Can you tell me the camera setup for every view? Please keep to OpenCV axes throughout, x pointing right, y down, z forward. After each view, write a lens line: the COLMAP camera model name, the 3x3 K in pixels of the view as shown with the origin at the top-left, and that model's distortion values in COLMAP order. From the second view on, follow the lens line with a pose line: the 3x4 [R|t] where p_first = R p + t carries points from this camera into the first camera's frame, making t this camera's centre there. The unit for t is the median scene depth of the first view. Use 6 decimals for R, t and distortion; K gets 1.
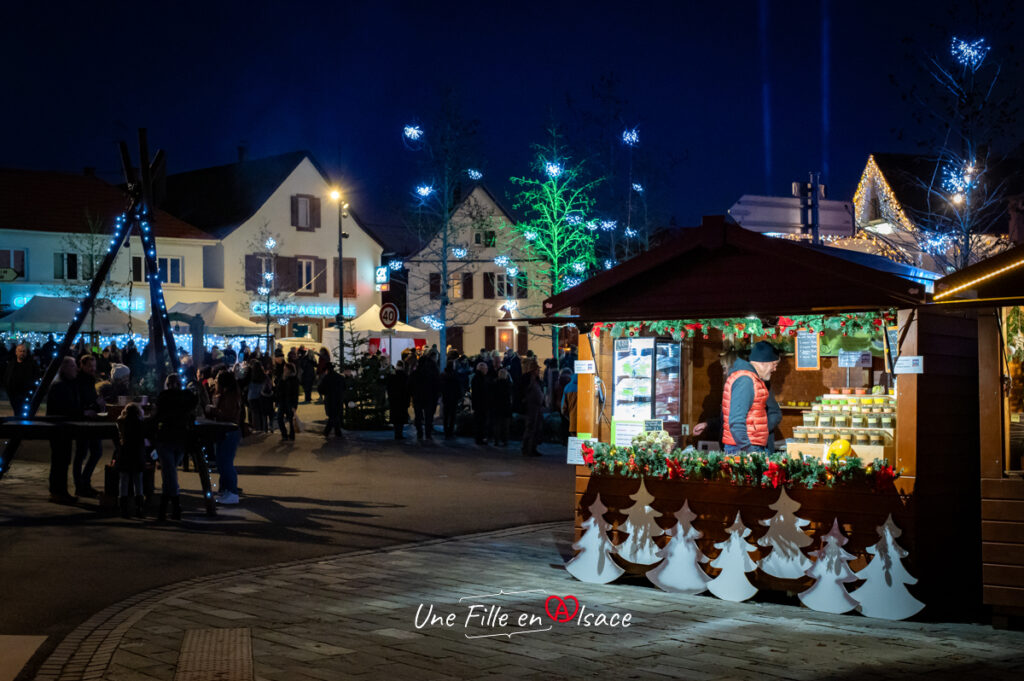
lens RADIAL K [[1491.8, 0, 512.0], [0, 1491.8, 340.5], [0, 0, 1]] dist [0.010208, 0.007268]
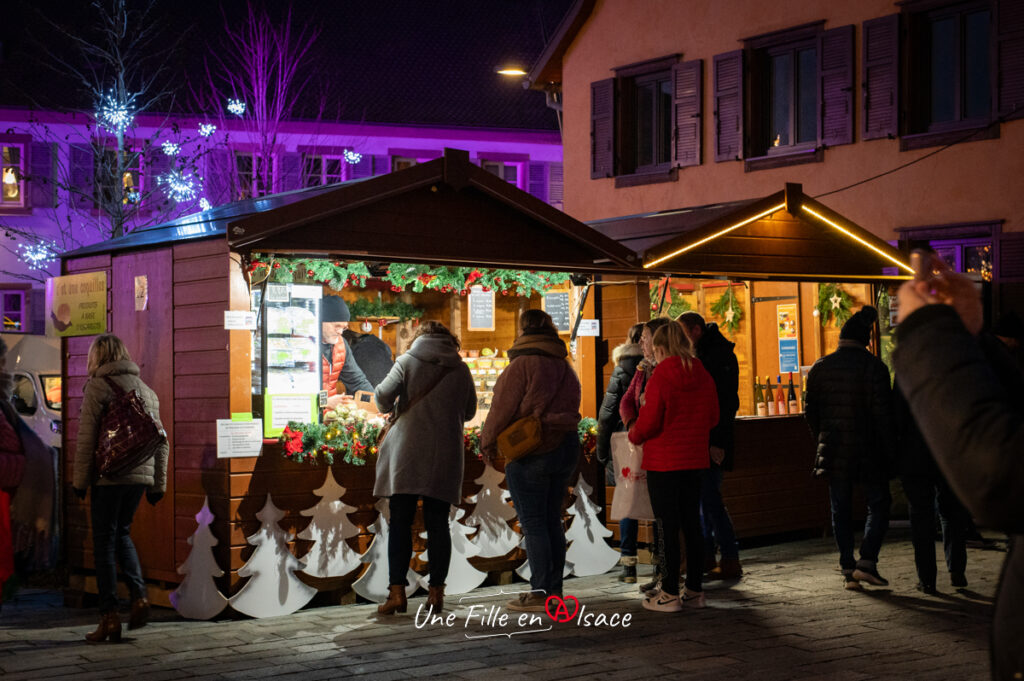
lens RADIAL K [[1491.8, 0, 512.0], [0, 1491.8, 340.5], [0, 0, 1]] dist [0.010208, 0.007268]
pose [[0.108117, 0.009888, 0.994089, -0.677841], [-0.028558, 0.999569, -0.006836, 0.029827], [-0.993728, -0.027650, 0.108353, 0.829427]]
